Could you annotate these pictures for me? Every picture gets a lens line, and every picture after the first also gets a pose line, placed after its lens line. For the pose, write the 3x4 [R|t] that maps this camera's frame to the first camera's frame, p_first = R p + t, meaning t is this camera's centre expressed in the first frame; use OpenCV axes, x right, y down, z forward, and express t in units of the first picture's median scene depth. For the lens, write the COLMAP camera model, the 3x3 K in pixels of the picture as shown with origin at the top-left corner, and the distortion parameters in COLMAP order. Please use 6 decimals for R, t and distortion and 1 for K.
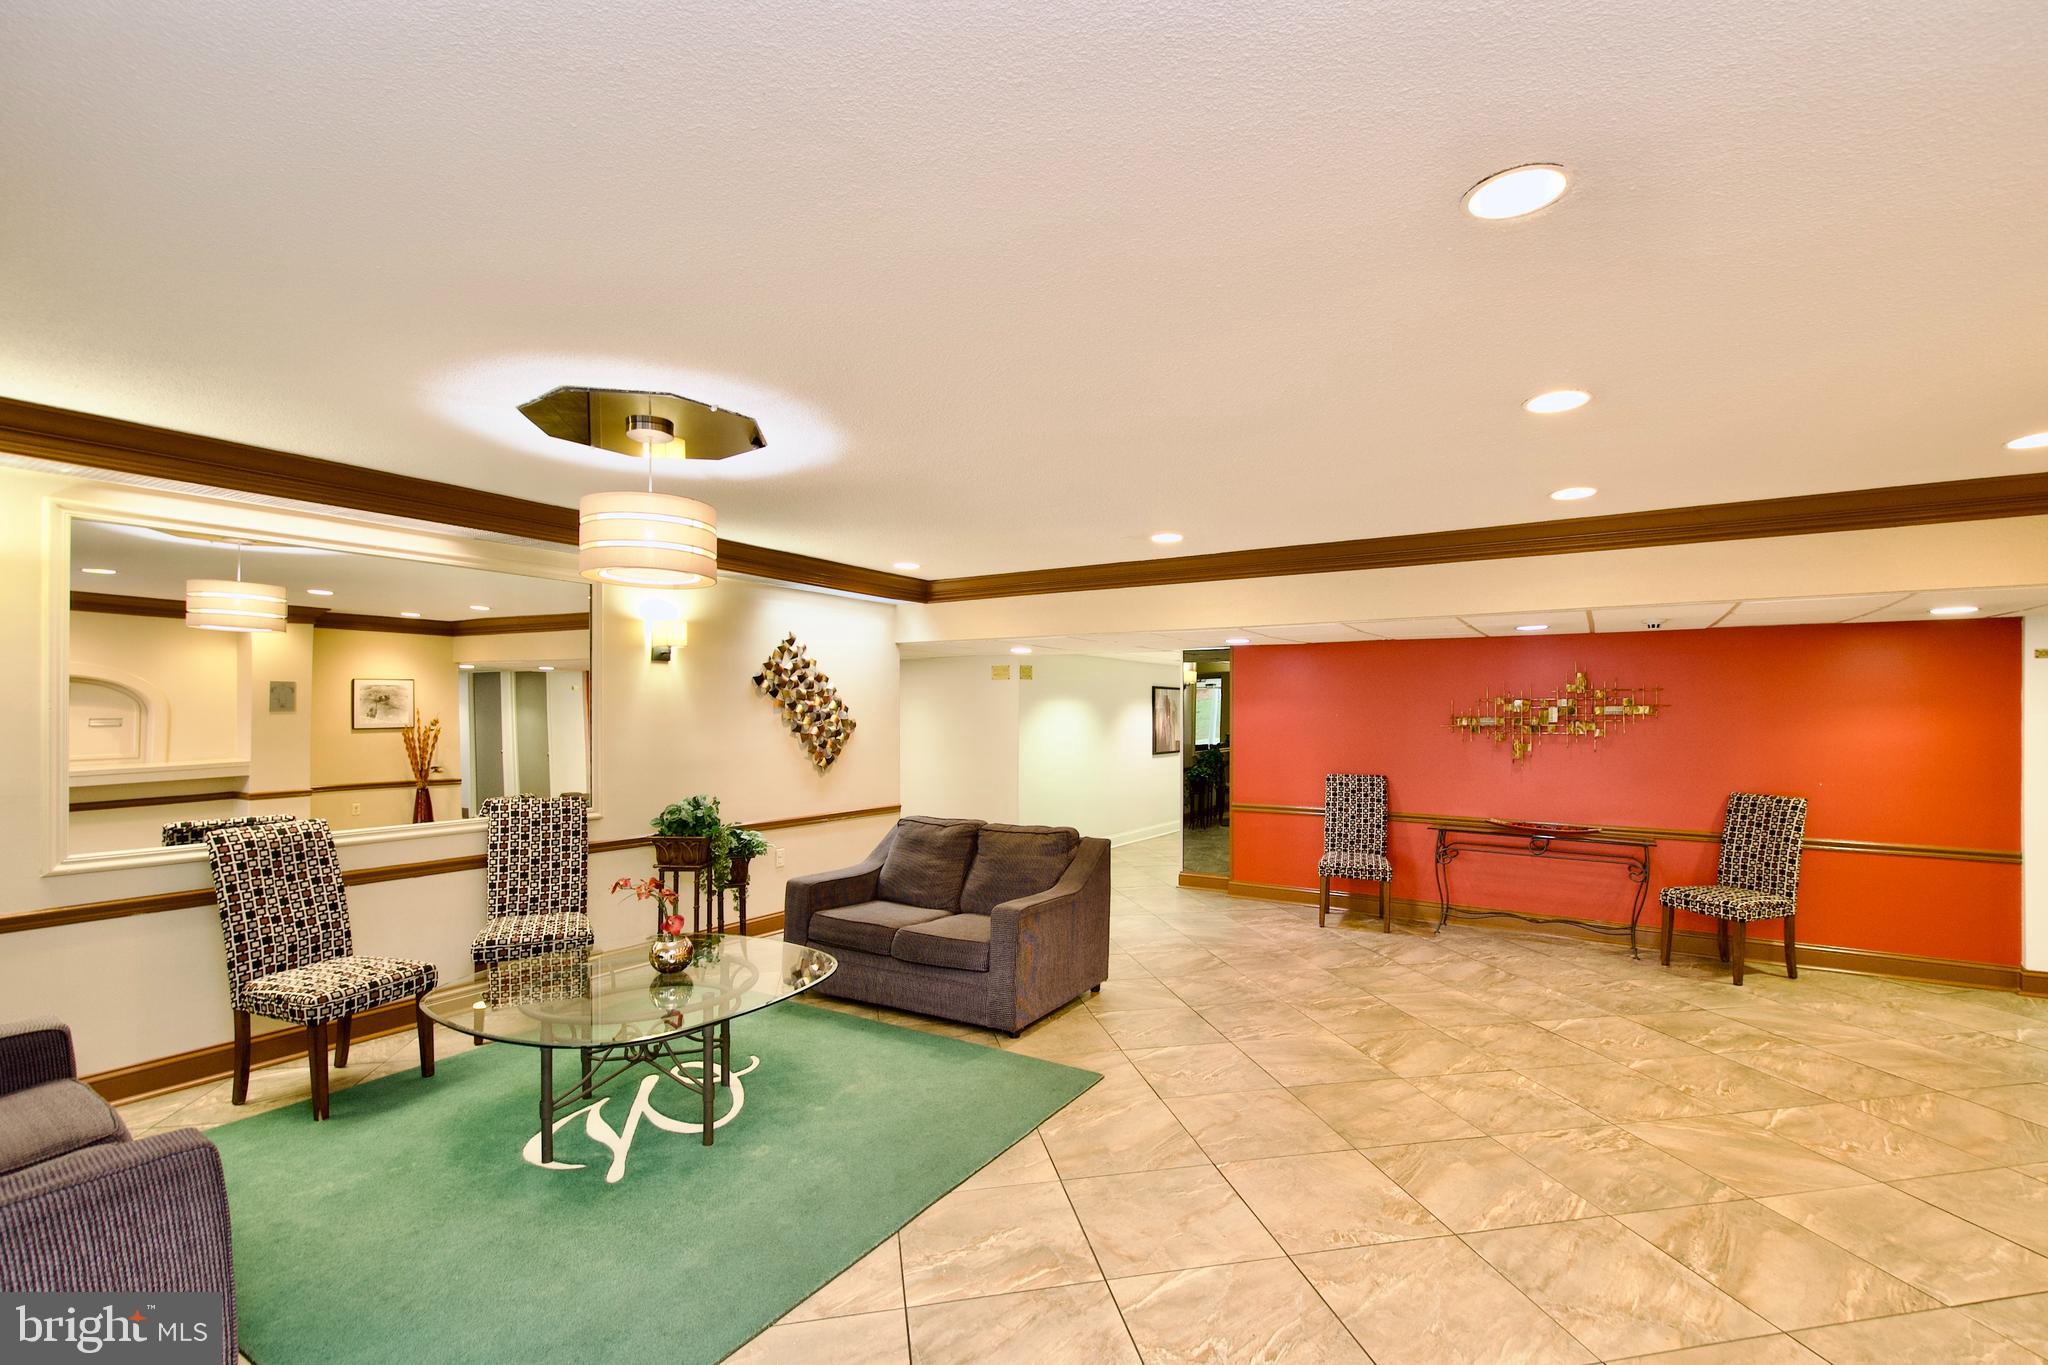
lens RADIAL K [[910.4, 0, 1038.3], [0, 910.4, 712.0], [0, 0, 1]] dist [0.014046, -0.010216]
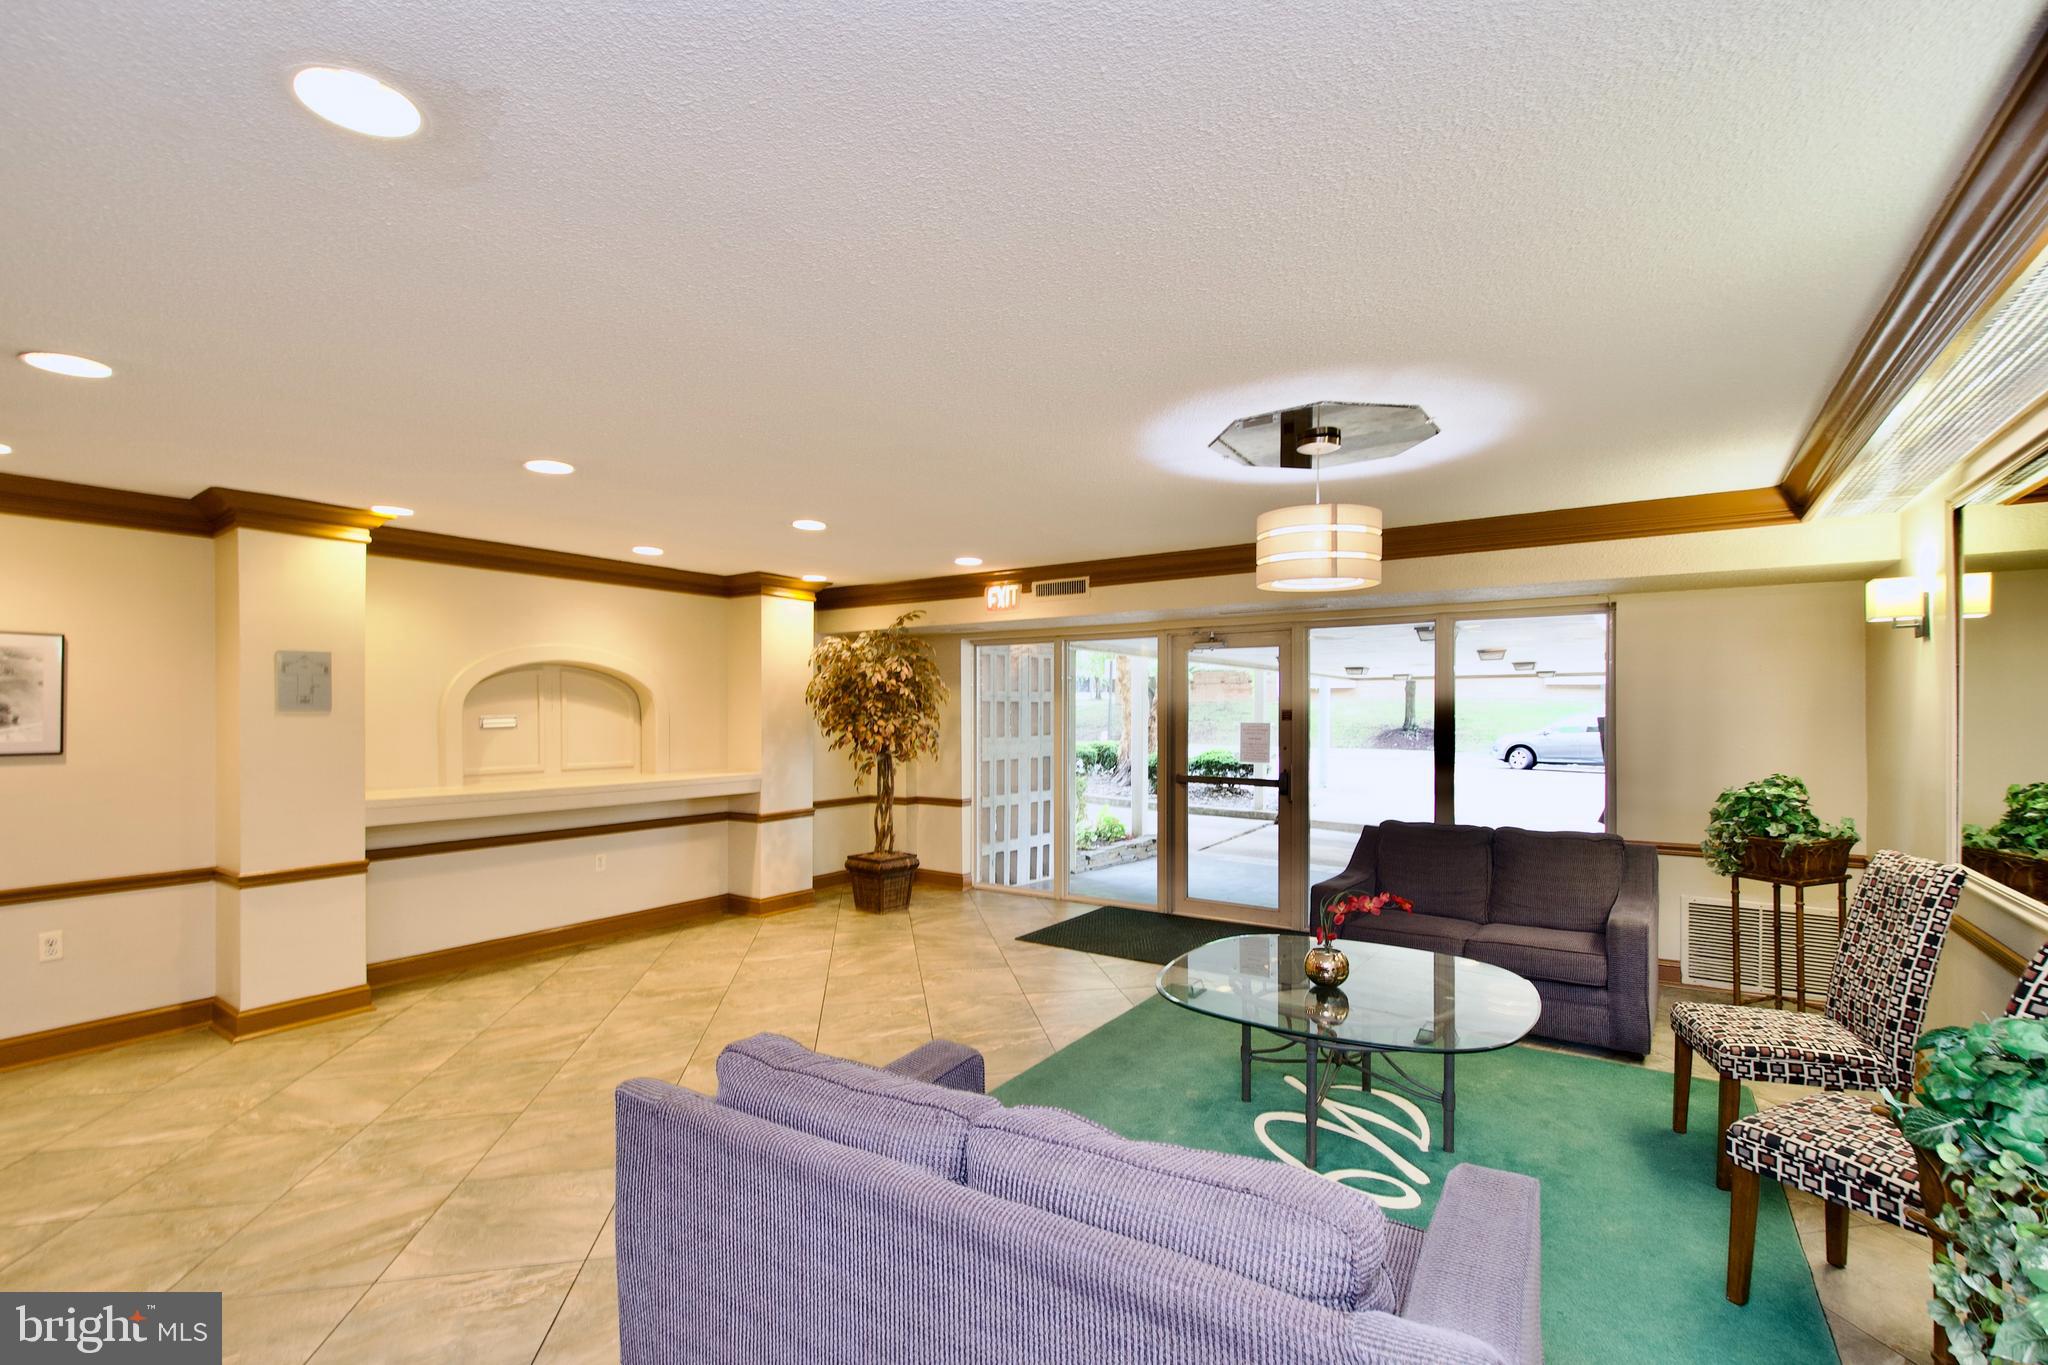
lens RADIAL K [[910.4, 0, 1038.3], [0, 910.4, 712.0], [0, 0, 1]] dist [0.014046, -0.010216]
pose [[-0.999702, -0.001582, 0.024365, -0.120410], [-0.001576, 0.999999, 0.000270, -0.000711], [-0.024366, 0.000232, -0.999703, 1.900357]]
